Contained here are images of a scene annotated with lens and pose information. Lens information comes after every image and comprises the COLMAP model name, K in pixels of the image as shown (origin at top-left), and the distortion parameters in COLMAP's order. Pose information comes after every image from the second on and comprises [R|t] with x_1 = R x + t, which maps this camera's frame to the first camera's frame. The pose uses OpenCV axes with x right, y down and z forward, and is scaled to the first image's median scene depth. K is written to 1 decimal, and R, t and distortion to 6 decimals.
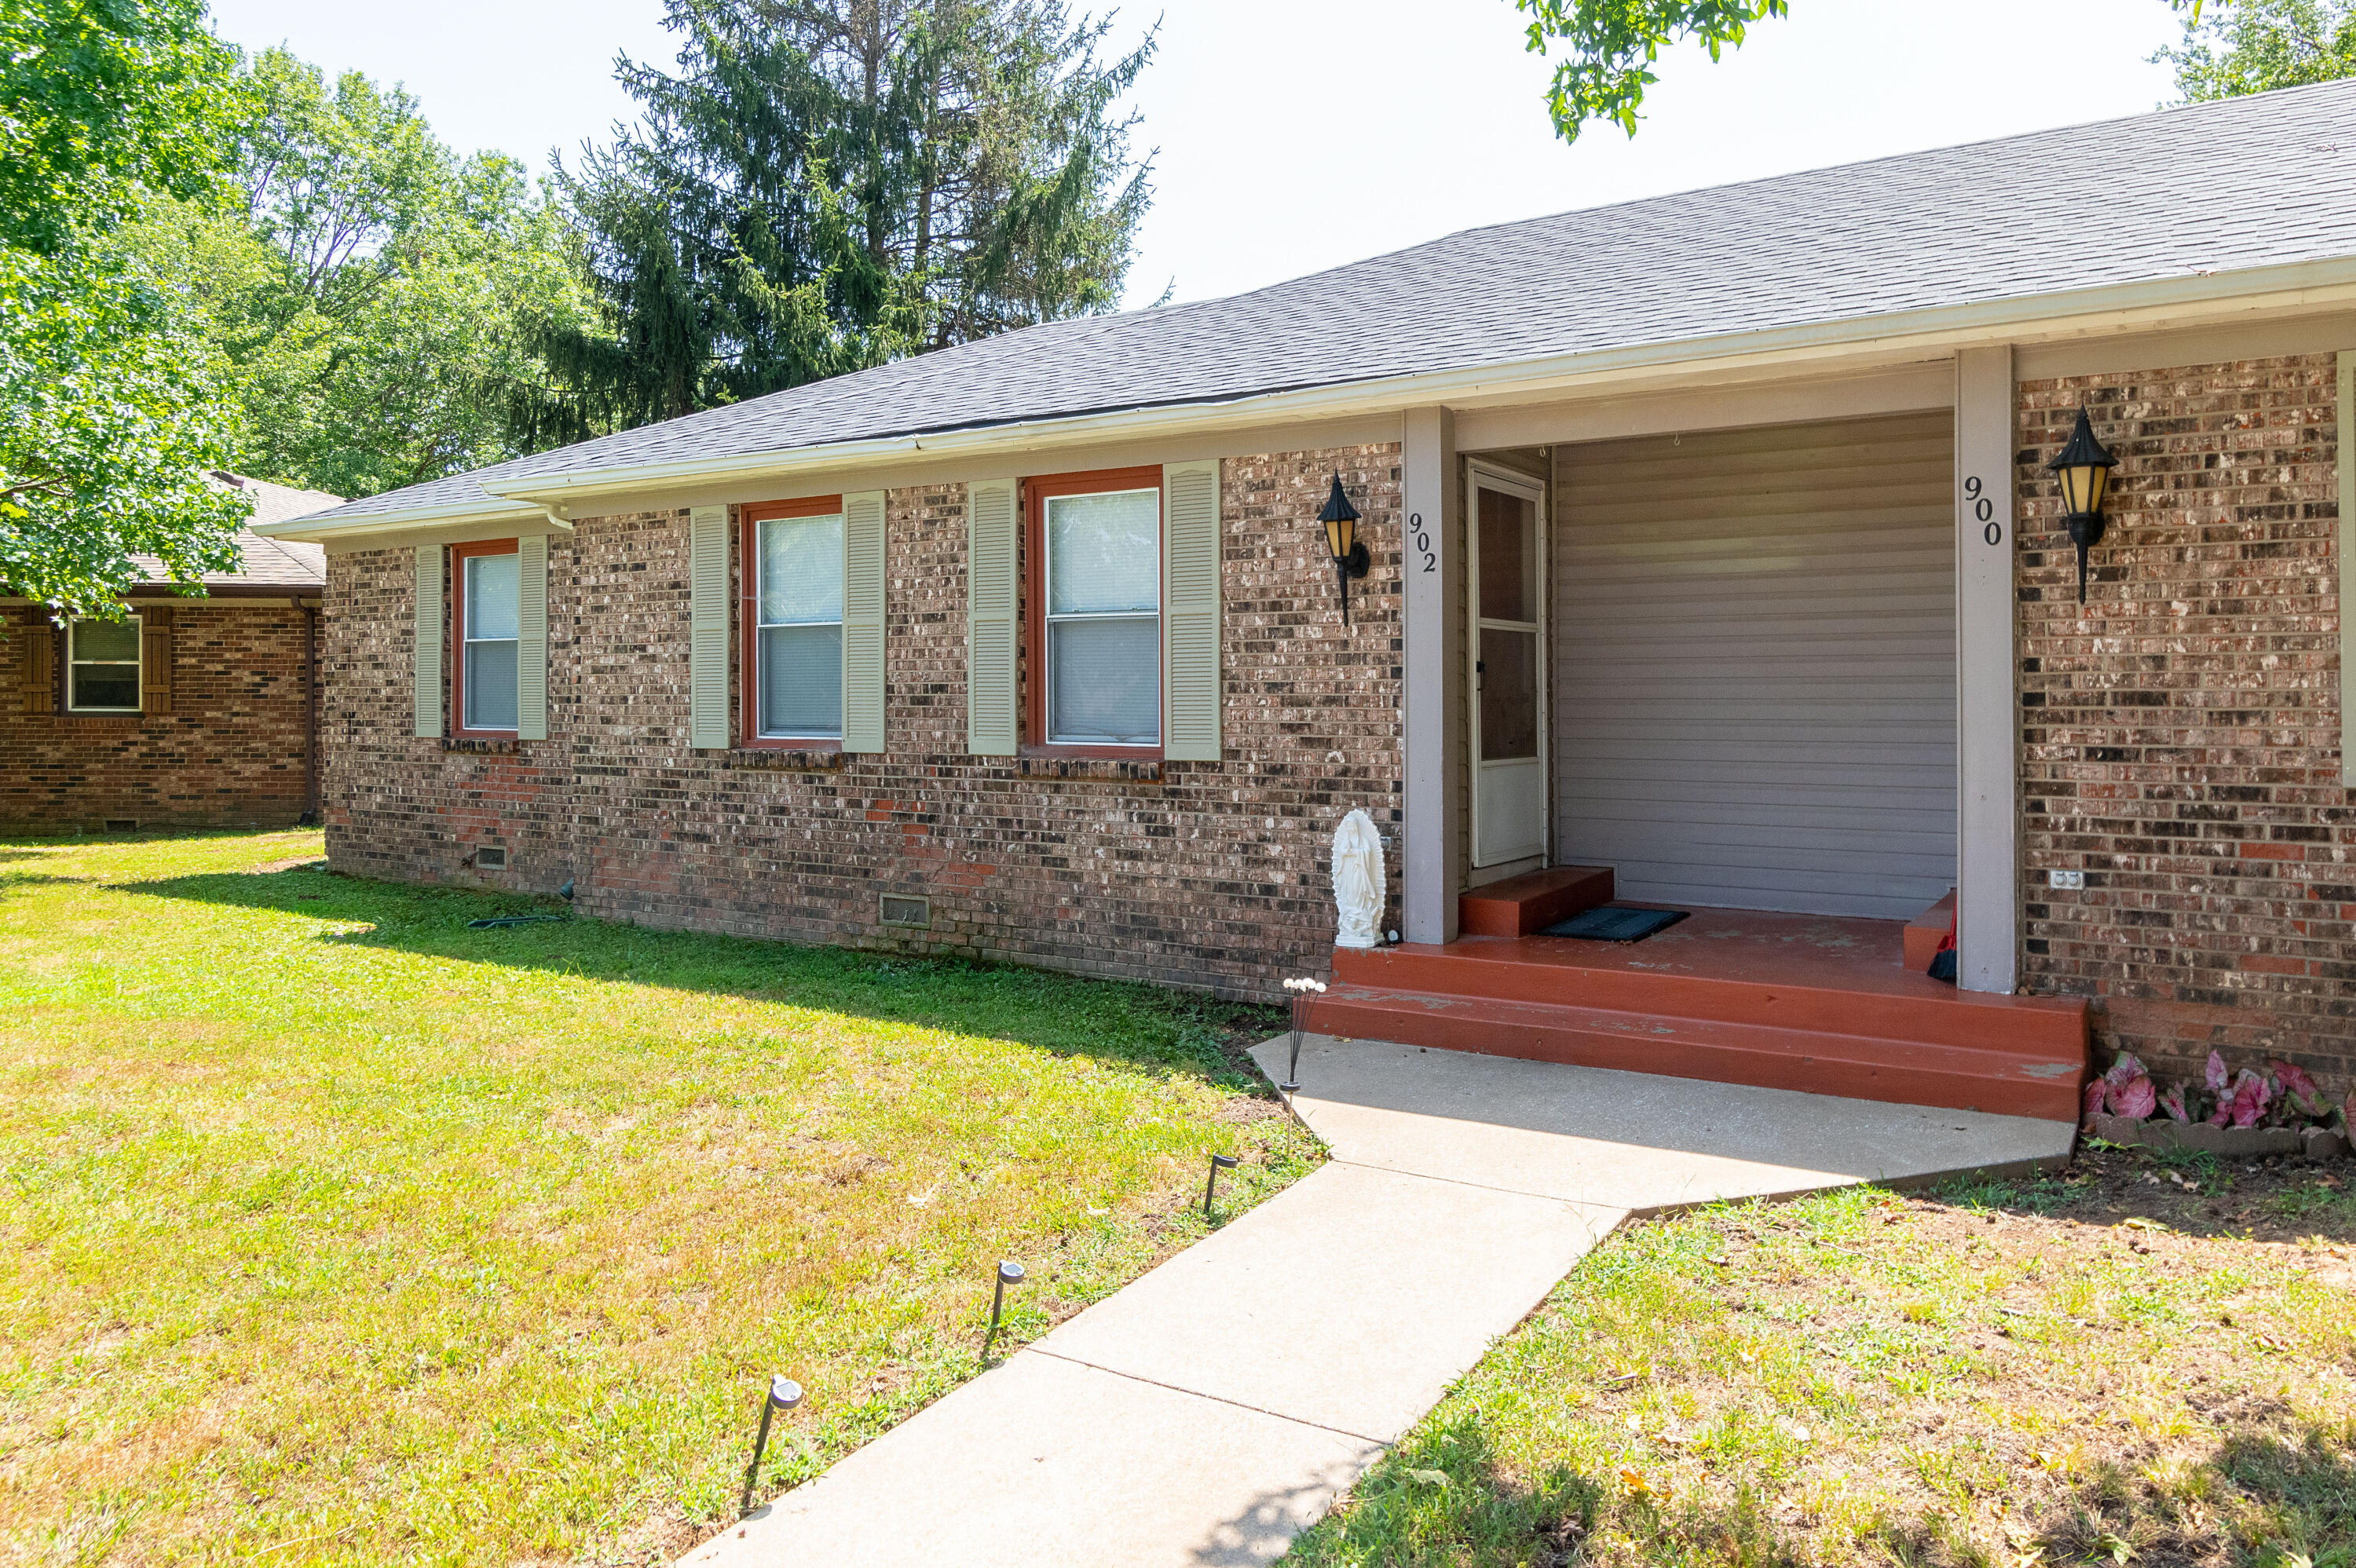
lens RADIAL K [[1503.6, 0, 1298.6], [0, 1503.6, 679.7], [0, 0, 1]] dist [0.002565, -0.002216]
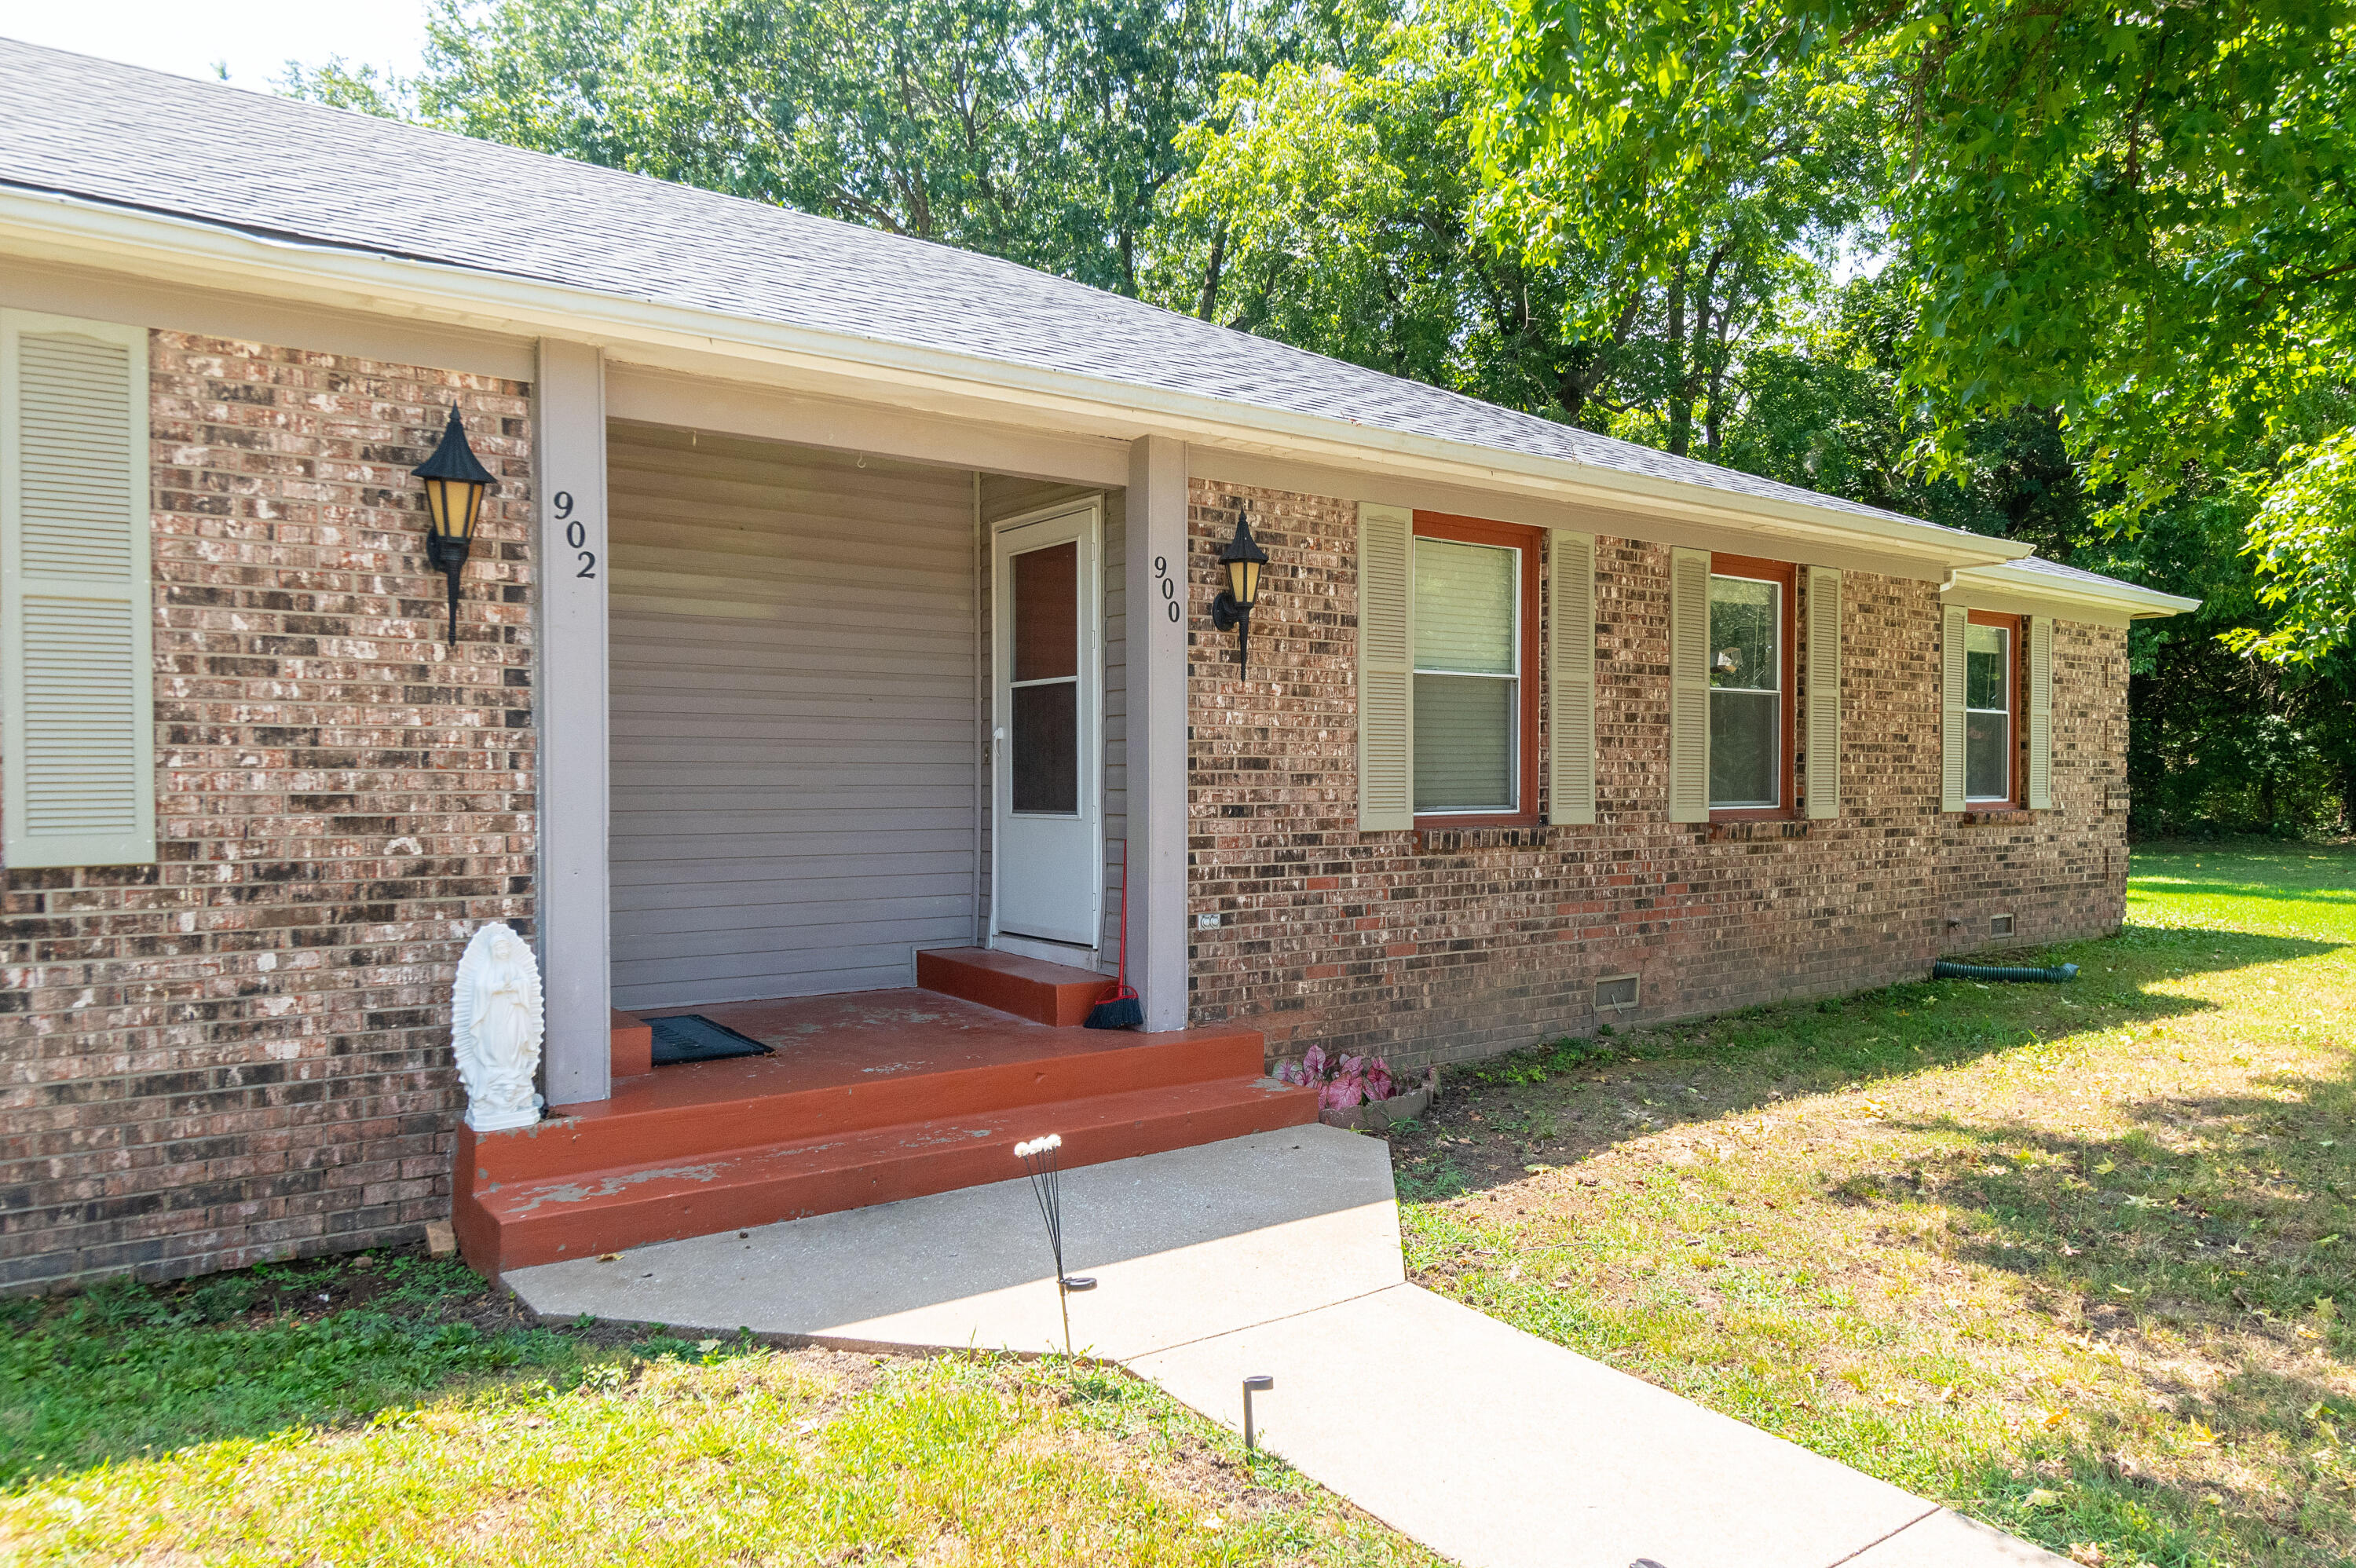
lens RADIAL K [[1503.6, 0, 1187.3], [0, 1503.6, 778.1], [0, 0, 1]] dist [0.002565, -0.002216]
pose [[0.418050, -0.001437, 0.908423, -0.422786], [-0.015900, 0.999834, 0.008899, 0.011226], [-0.908285, -0.018164, 0.417958, 0.429262]]
